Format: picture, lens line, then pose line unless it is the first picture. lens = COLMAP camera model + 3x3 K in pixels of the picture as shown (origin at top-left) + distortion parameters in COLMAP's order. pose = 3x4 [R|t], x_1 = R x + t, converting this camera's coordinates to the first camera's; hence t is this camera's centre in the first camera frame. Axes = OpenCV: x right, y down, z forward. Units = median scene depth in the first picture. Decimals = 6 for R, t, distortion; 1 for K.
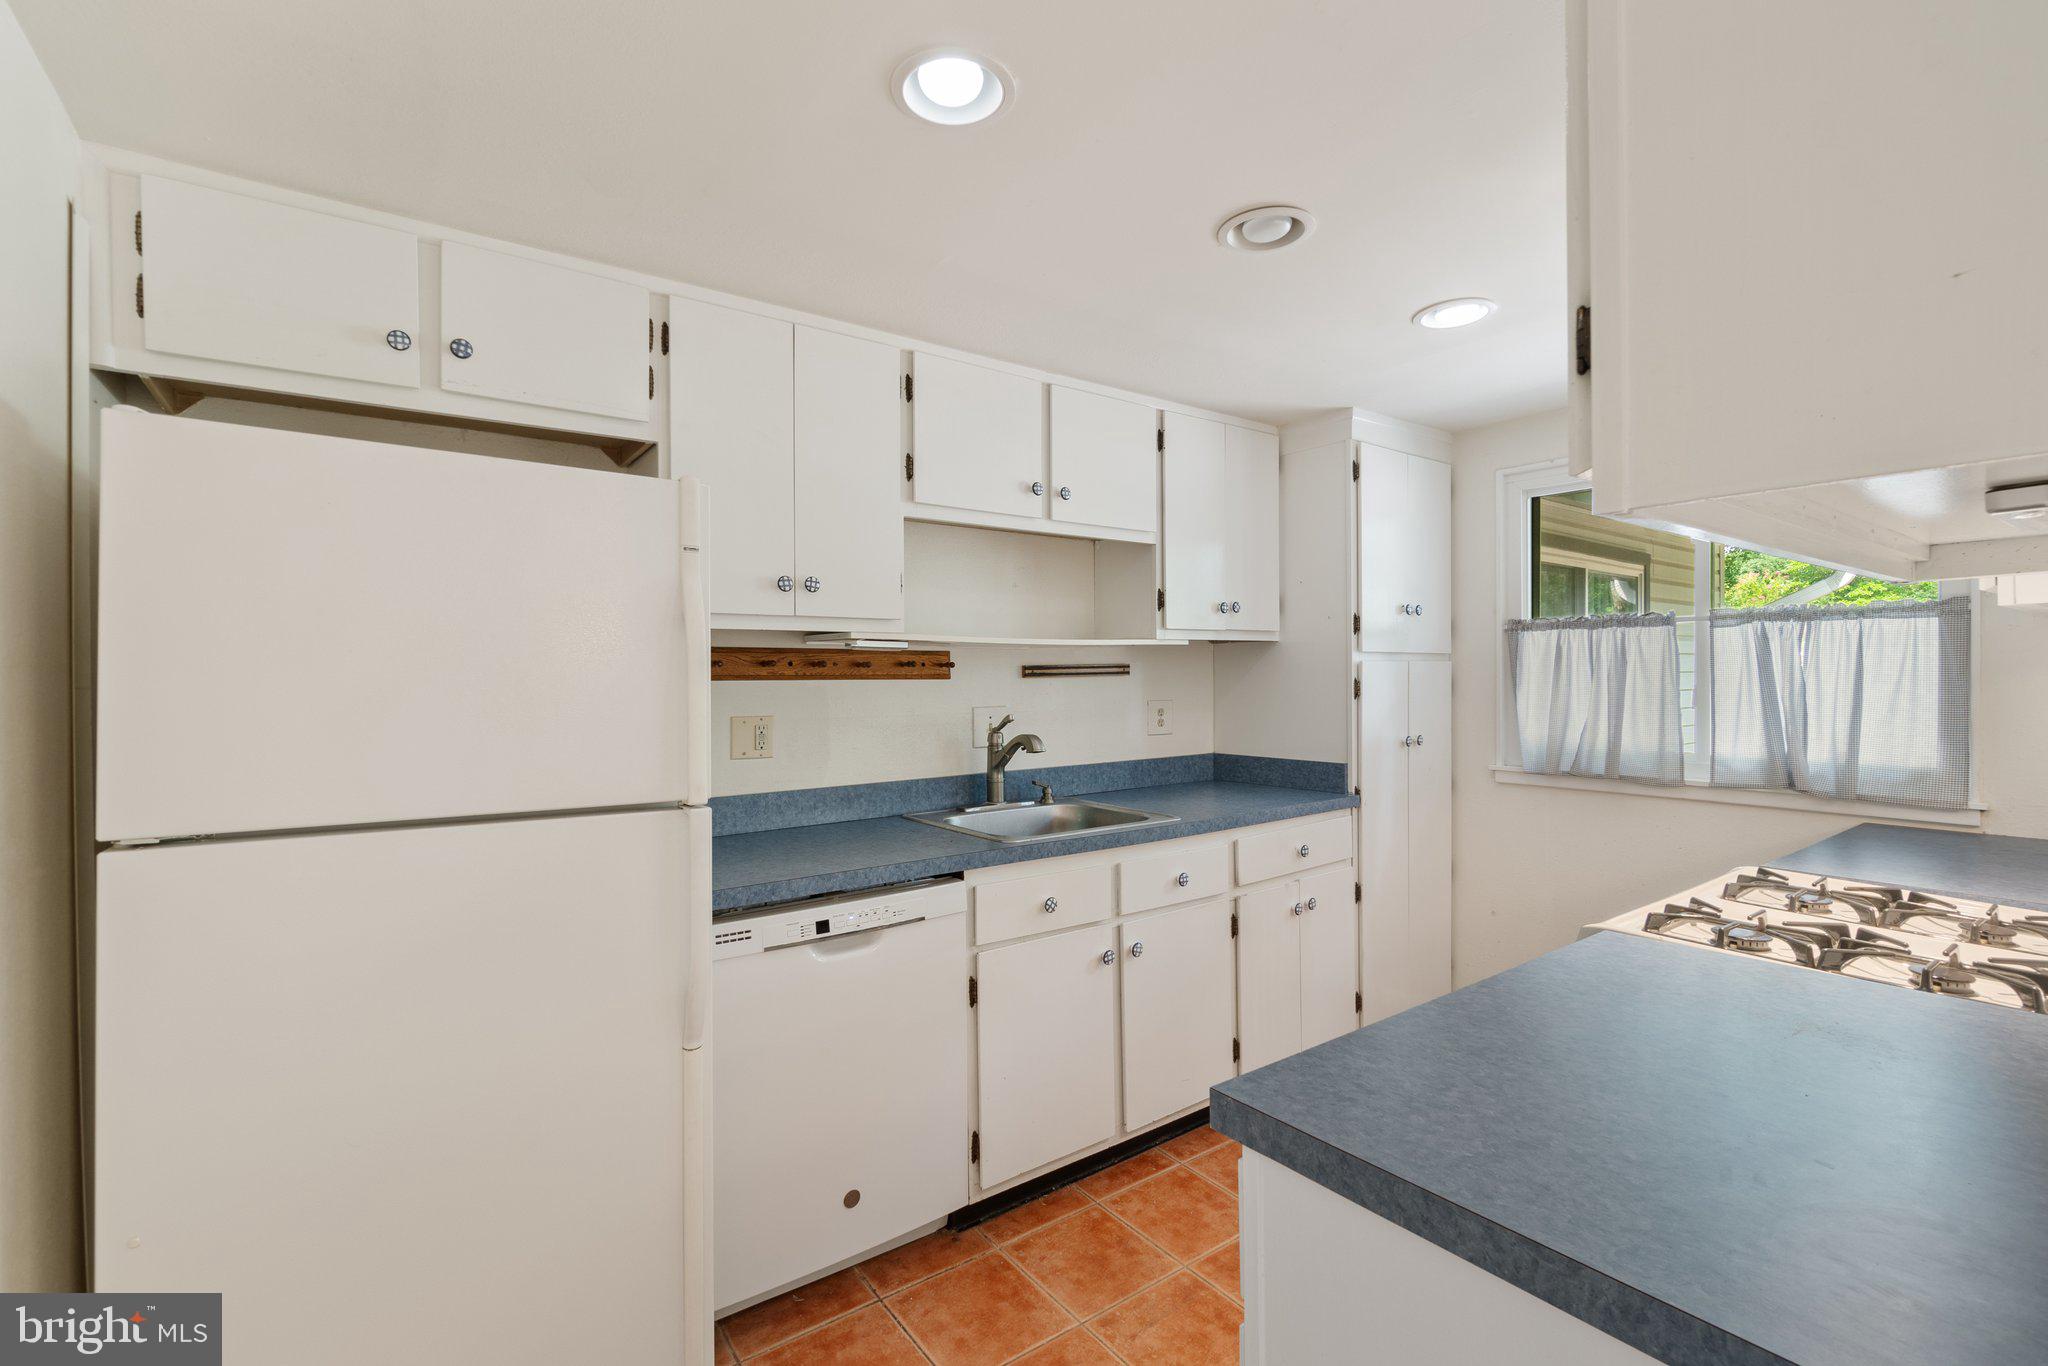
lens RADIAL K [[901.9, 0, 1037.0], [0, 901.9, 682.8], [0, 0, 1]] dist [0.001018, 0.000238]
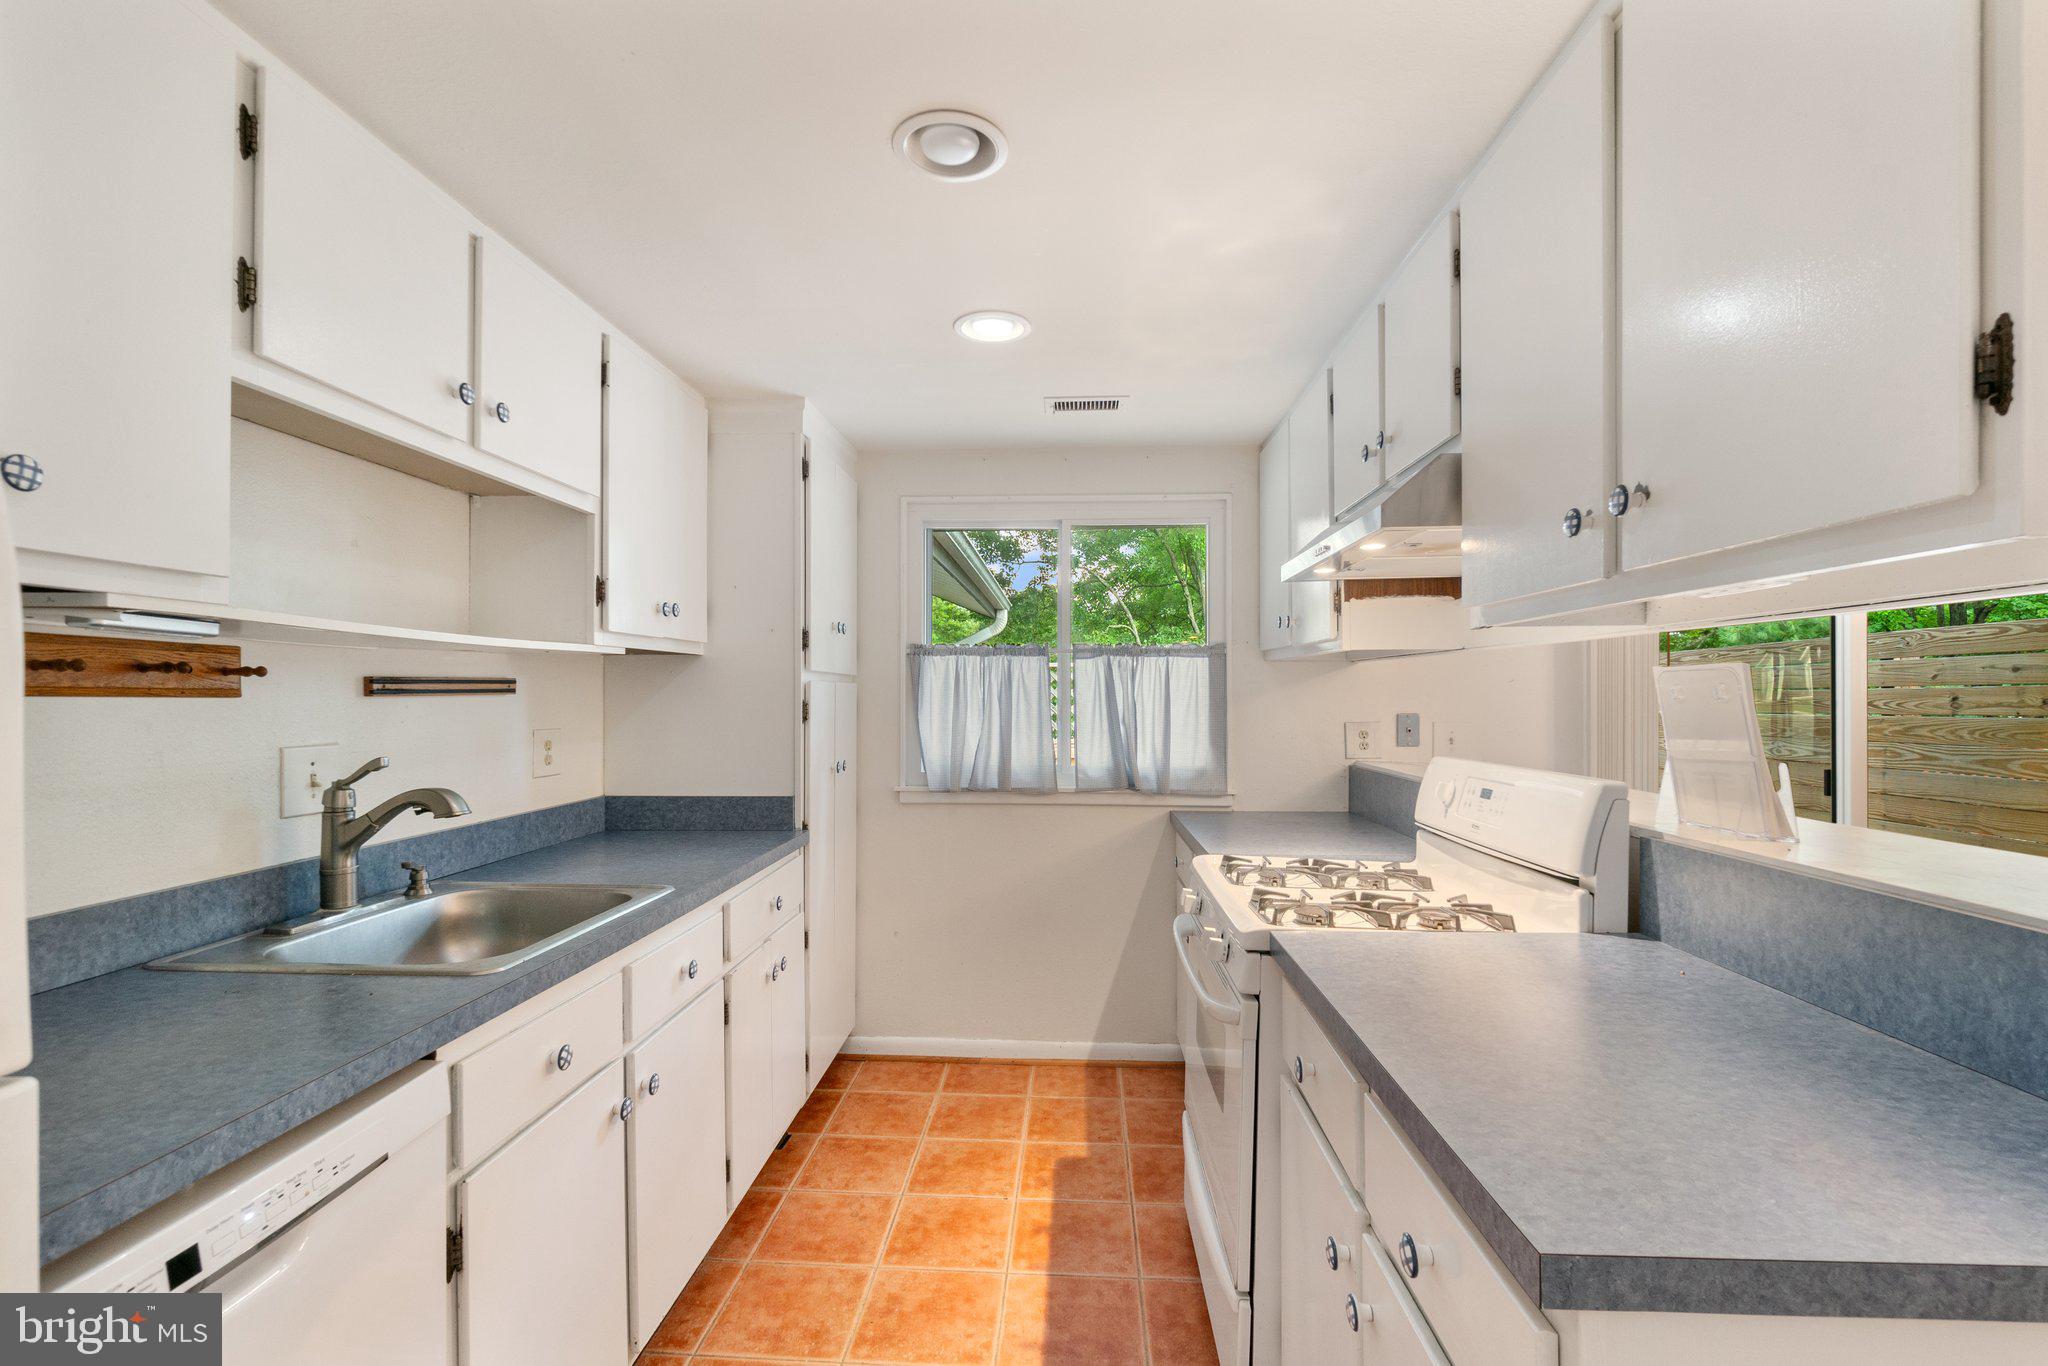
lens RADIAL K [[902.3, 0, 1025.7], [0, 902.3, 695.5], [0, 0, 1]] dist [-0.003068, -0.000316]
pose [[0.642826, 0.008887, 0.765960, -0.210791], [0.001144, 0.999920, -0.012561, 0.002210], [-0.766011, 0.008951, 0.642765, 0.280985]]
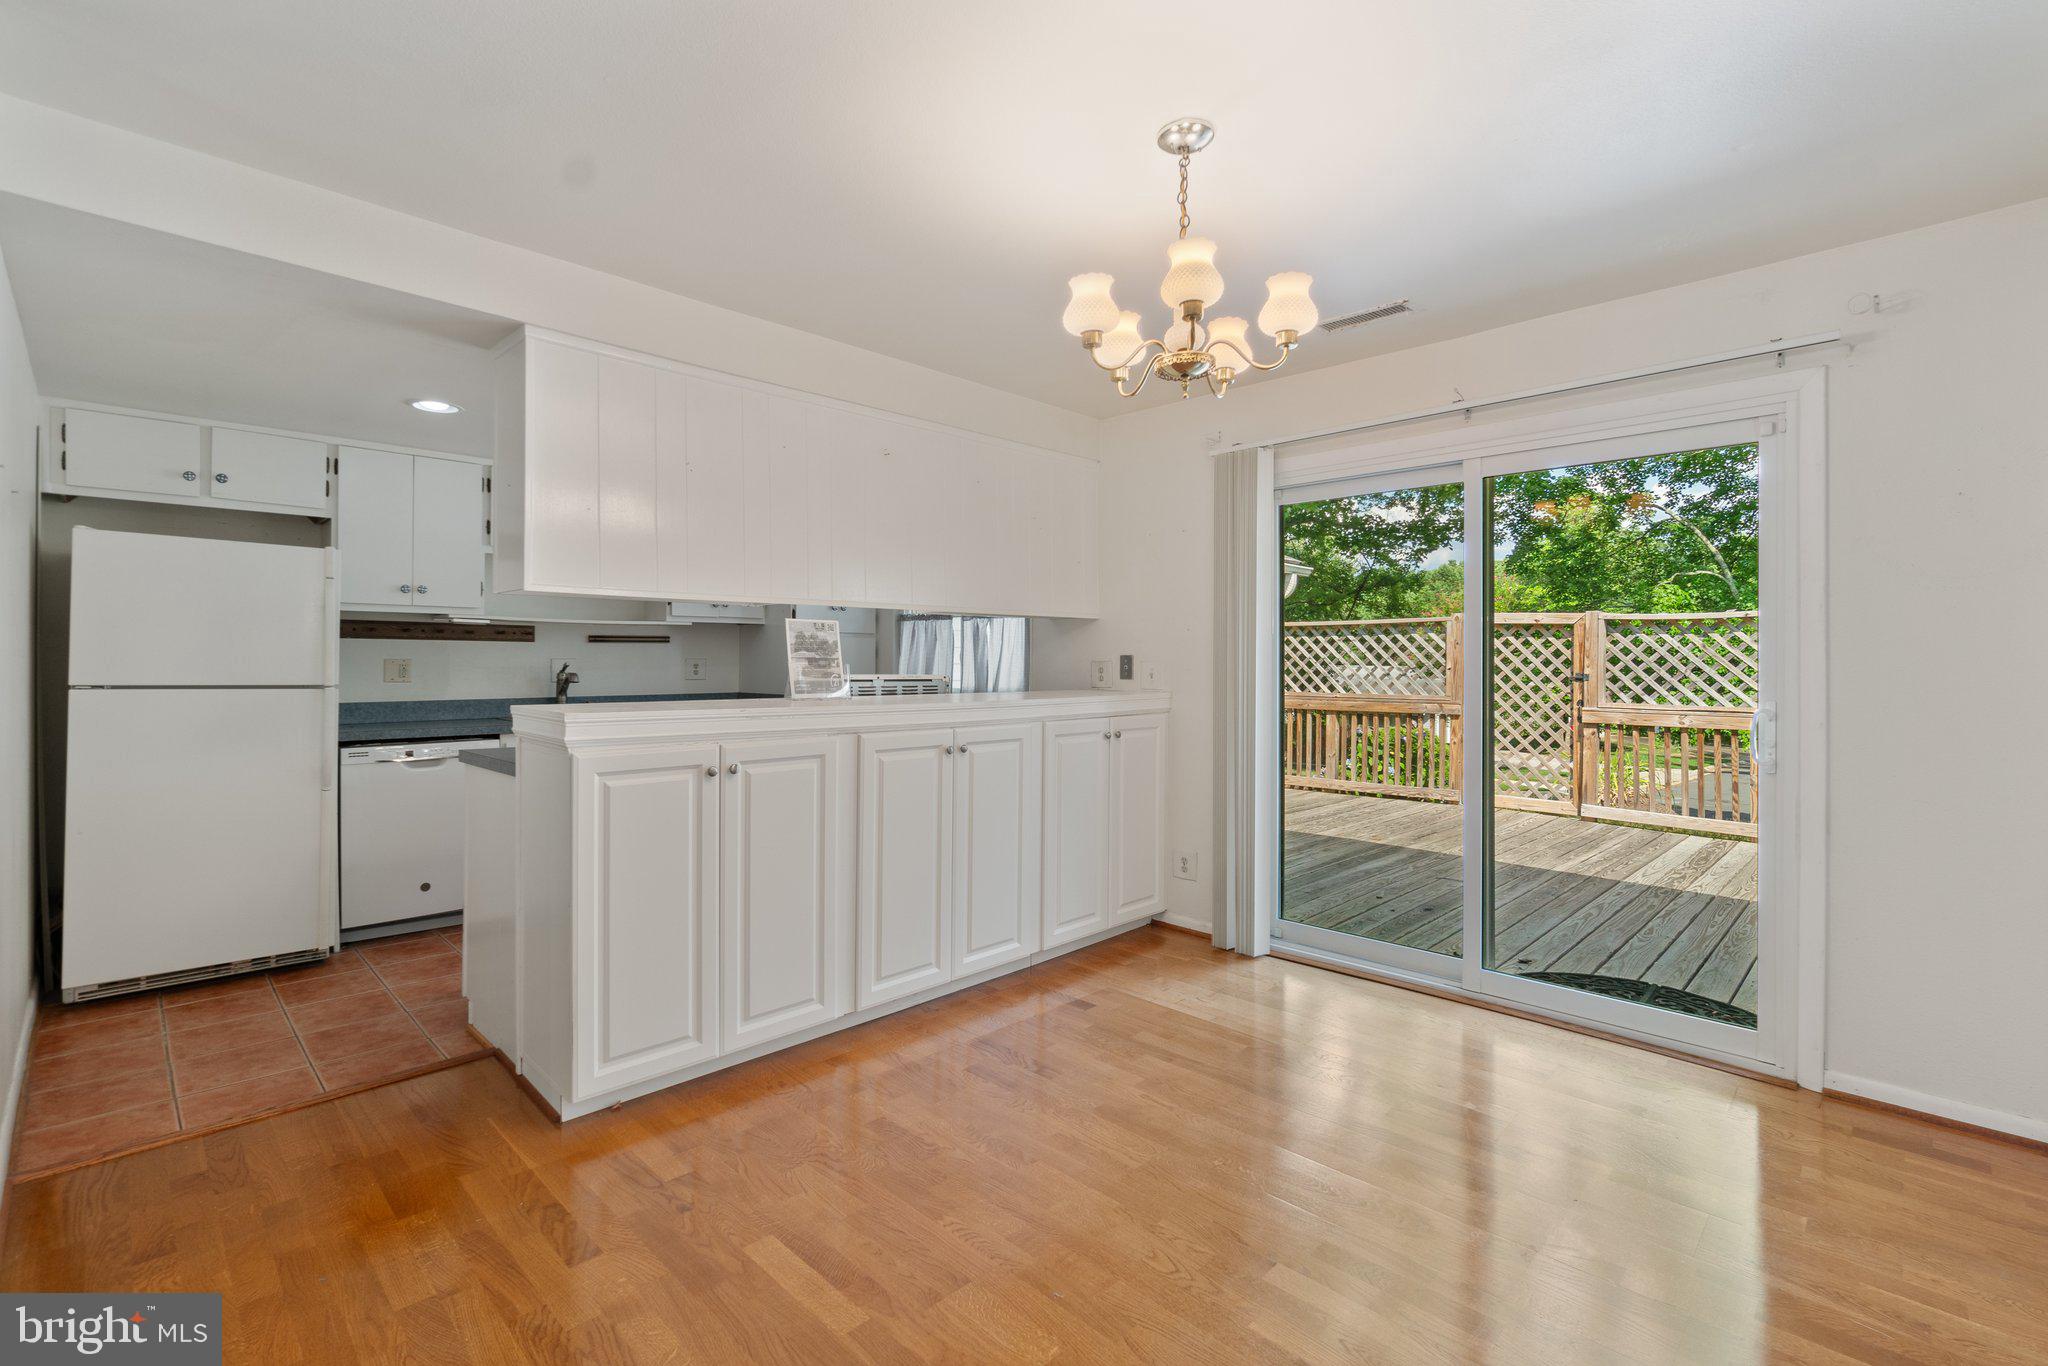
lens RADIAL K [[901.0, 0, 1021.7], [0, 901.0, 662.3], [0, 0, 1]] dist [-0.003007, -0.000046]
pose [[0.988116, 0.013011, 0.153160, 0.577573], [-0.012111, 0.999903, -0.006811, 0.036231], [-0.153234, 0.004875, 0.988178, -0.879668]]
